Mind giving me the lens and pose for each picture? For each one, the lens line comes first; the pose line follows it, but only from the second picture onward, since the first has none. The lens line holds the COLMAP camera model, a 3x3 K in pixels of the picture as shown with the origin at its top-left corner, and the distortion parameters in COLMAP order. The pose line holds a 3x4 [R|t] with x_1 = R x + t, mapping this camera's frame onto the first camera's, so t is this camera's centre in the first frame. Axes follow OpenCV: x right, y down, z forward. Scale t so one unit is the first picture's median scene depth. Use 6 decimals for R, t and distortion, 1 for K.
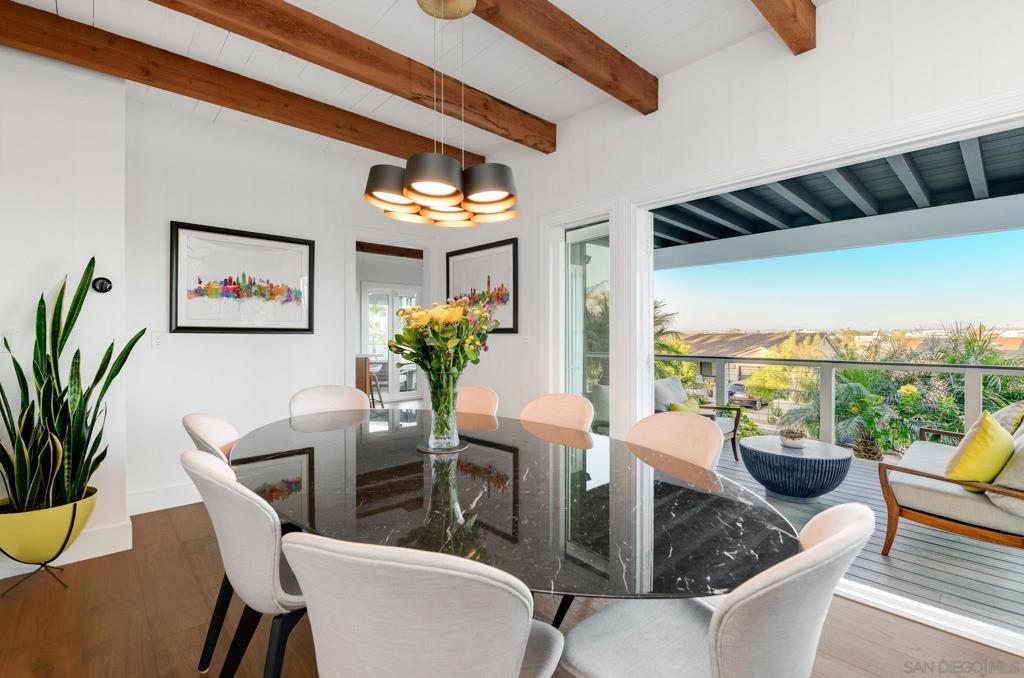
lens RADIAL K [[472.0, 0, 512.0], [0, 472.0, 339.0], [0, 0, 1]] dist [-0.004680, -0.000729]
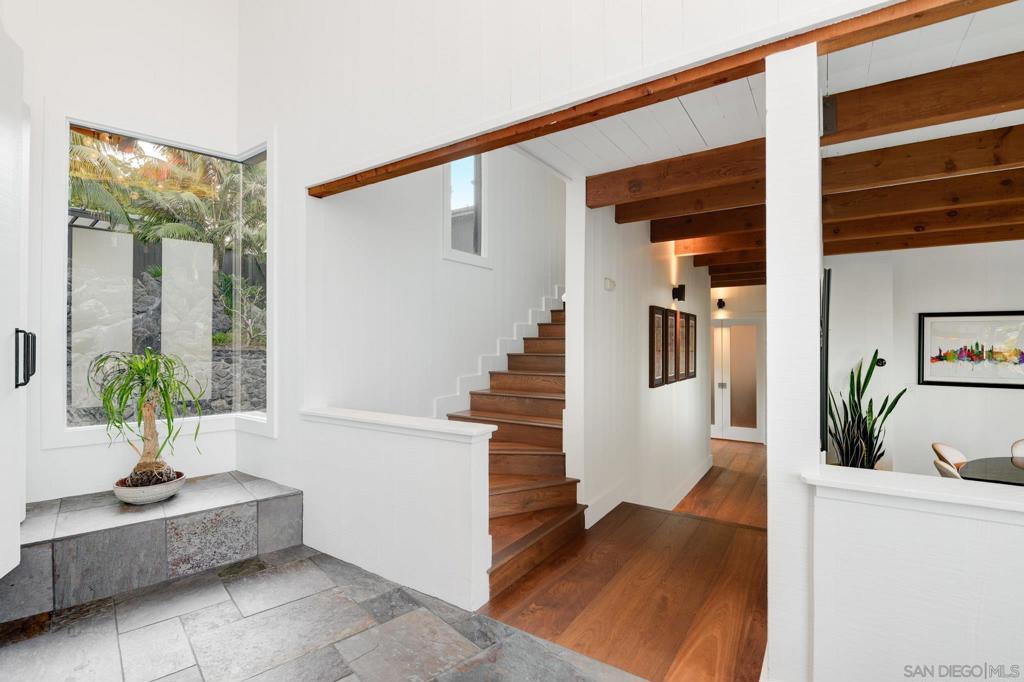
lens RADIAL K [[462.3, 0, 512.0], [0, 462.3, 341.0], [0, 0, 1]] dist [0.001375, 0.000137]
pose [[0.239615, -0.010486, -0.970811, 0.599607], [-0.006536, 0.999902, -0.012413, -0.178198], [0.970846, 0.009320, 0.239523, -0.918941]]
